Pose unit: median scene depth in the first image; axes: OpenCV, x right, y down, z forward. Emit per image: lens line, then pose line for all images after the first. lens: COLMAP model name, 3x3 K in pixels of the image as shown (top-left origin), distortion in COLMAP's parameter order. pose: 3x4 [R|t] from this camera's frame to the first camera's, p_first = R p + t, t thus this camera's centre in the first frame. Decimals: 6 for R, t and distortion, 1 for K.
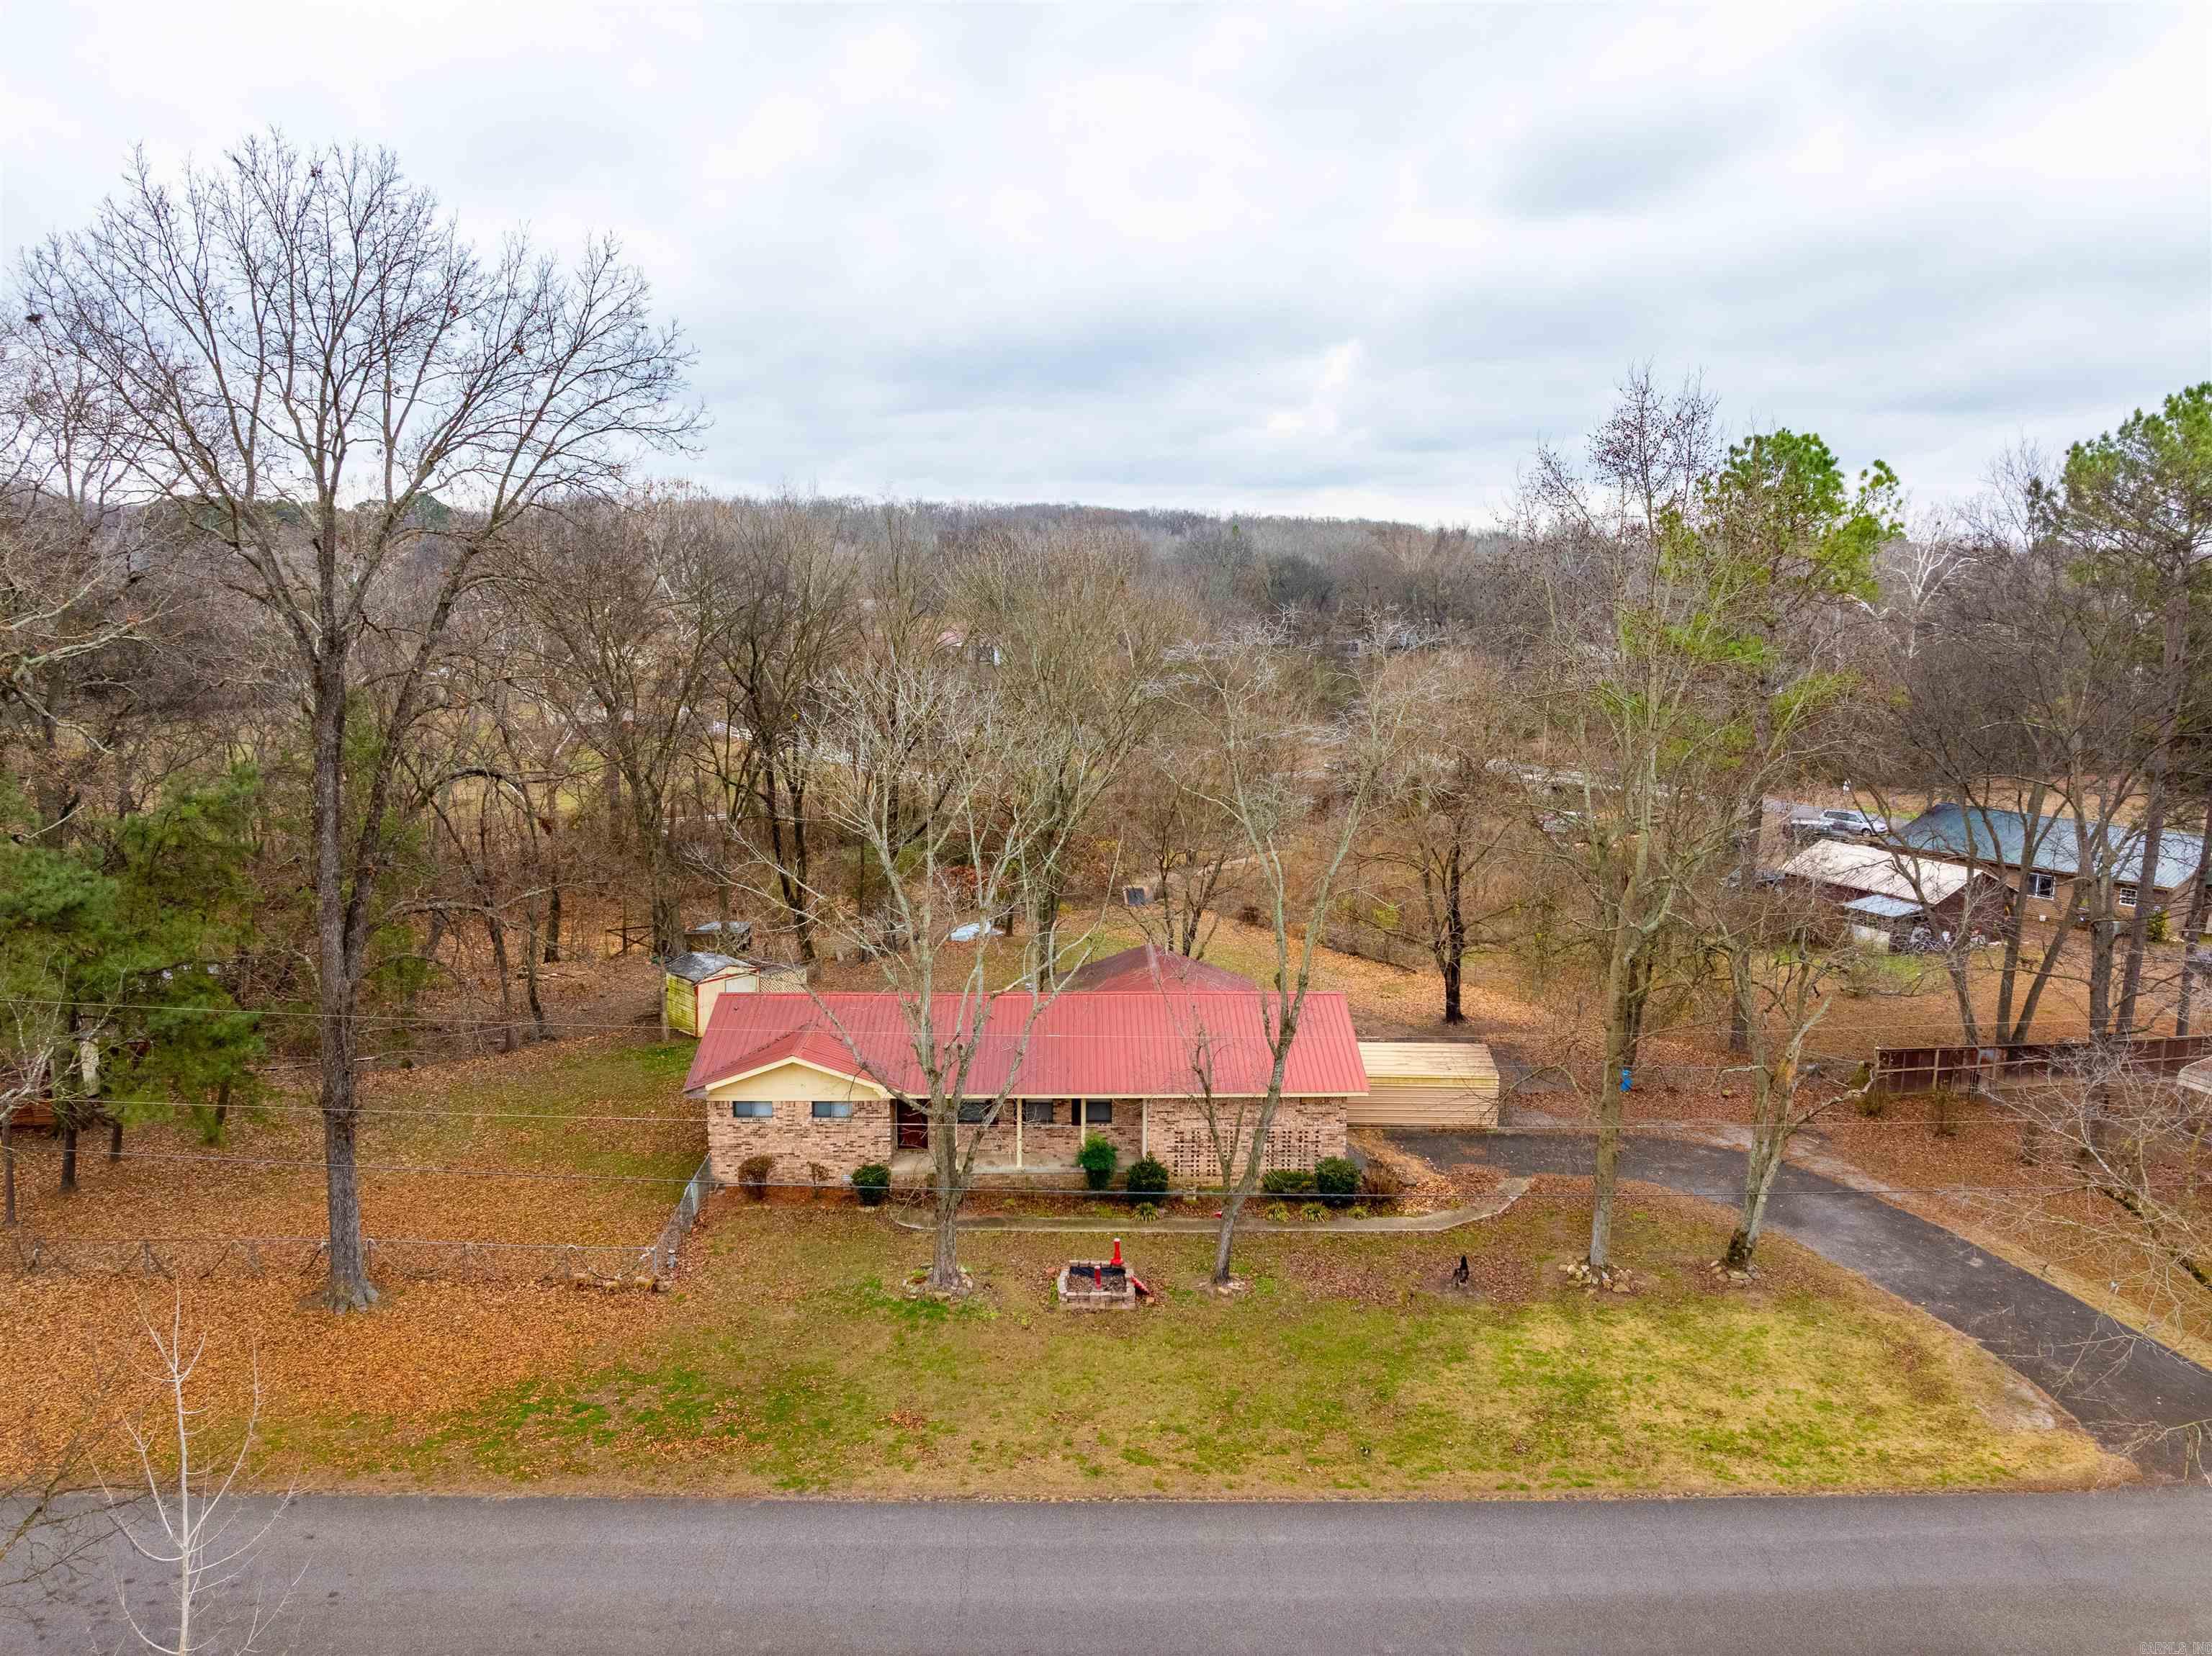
lens RADIAL K [[1559.1, 0, 1114.6], [0, 1559.1, 825.2], [0, 0, 1]] dist [-0.039692, 0.025485]
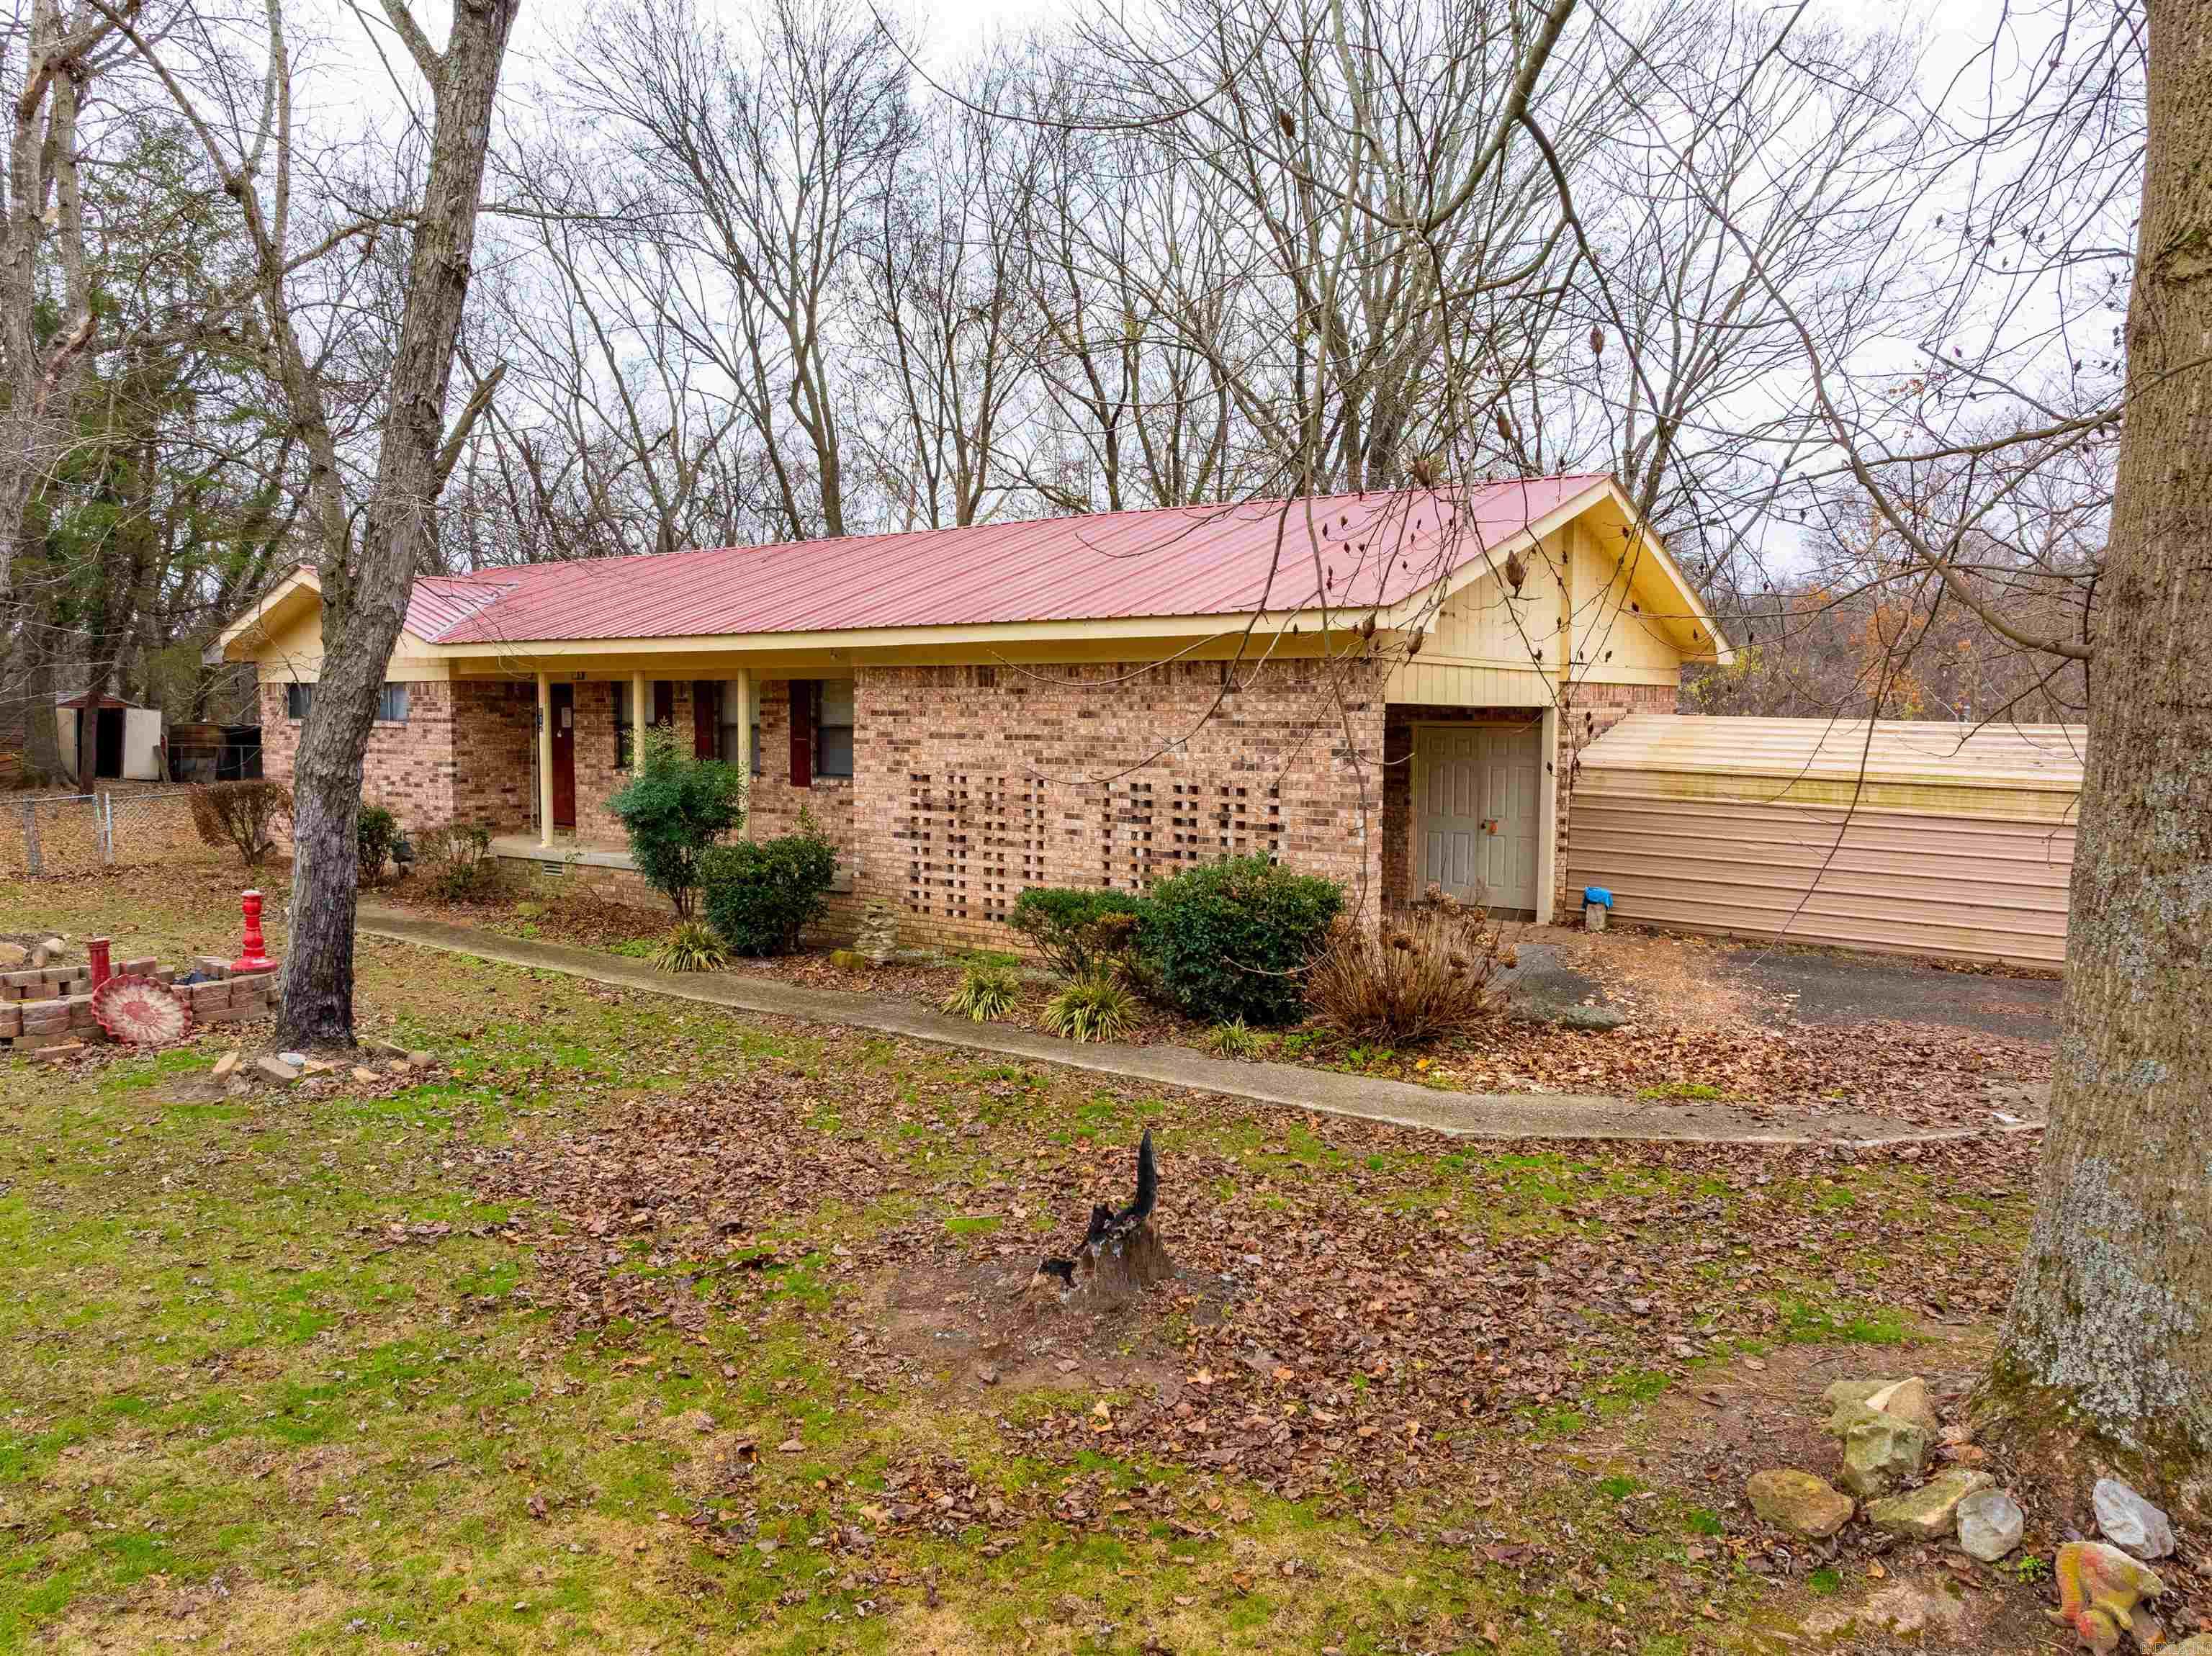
lens RADIAL K [[1559.1, 0, 1114.6], [0, 1559.1, 825.2], [0, 0, 1]] dist [-0.039692, 0.025485]
pose [[0.790158, 0.044341, -0.611297, 0.332565], [-0.102006, 0.992983, -0.059824, 0.262617], [0.604355, 0.109627, 0.789137, 0.888824]]
